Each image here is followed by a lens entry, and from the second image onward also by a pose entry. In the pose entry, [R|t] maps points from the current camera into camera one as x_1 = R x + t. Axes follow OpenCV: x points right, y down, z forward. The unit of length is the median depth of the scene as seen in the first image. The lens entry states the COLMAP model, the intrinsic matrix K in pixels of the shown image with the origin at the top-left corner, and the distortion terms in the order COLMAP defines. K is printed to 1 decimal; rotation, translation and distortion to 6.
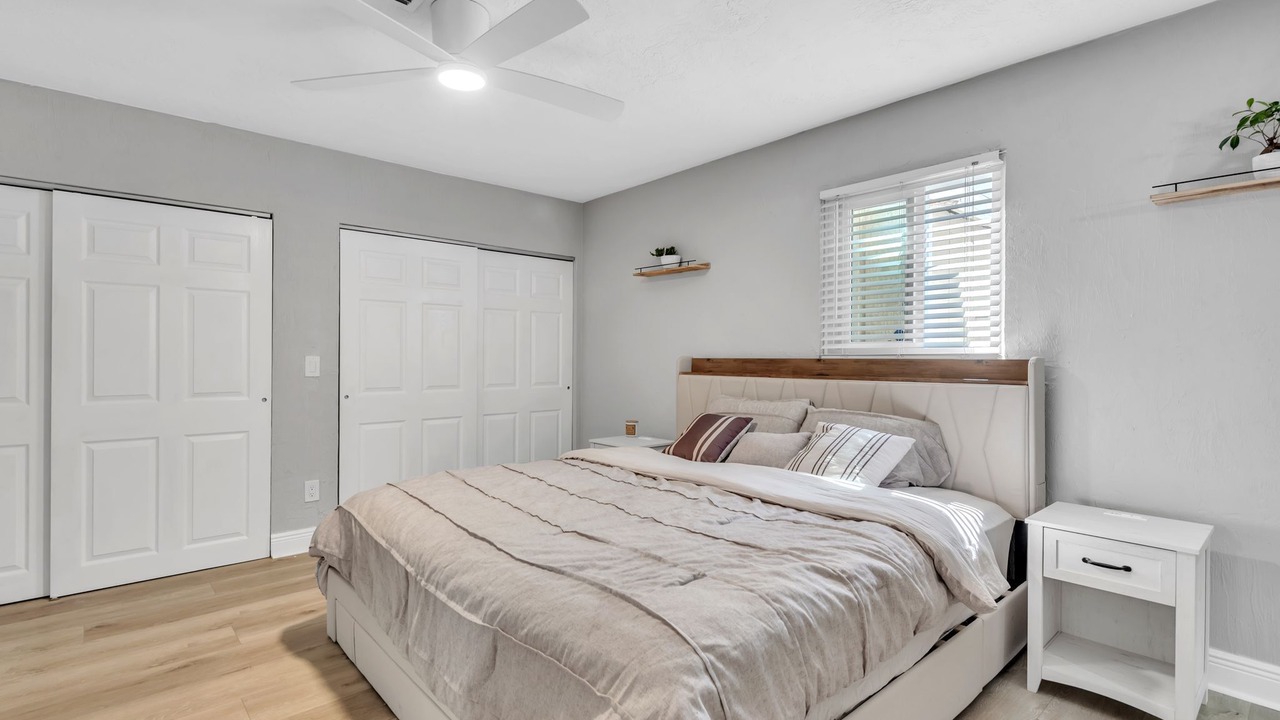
lens RADIAL K [[612.0, 0, 643.2], [0, 612.0, 357.6], [0, 0, 1]] dist [-0.001192, -0.000386]
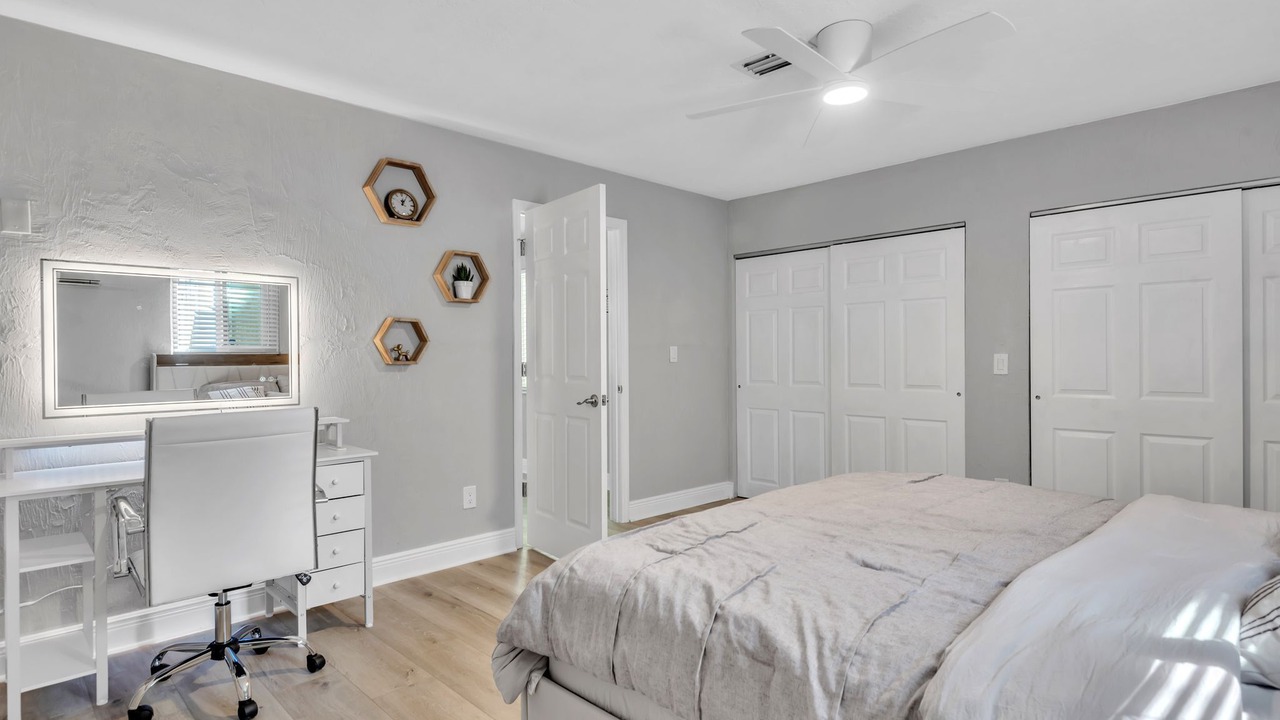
lens RADIAL K [[703.5, 0, 641.0], [0, 703.5, 363.5], [0, 0, 1]] dist [-0.001000, -0.000022]
pose [[0.018243, 0.008713, -0.999796, 0.659474], [0.006135, 0.999942, 0.008827, -0.000230], [0.999815, -0.006295, 0.018188, 0.441673]]
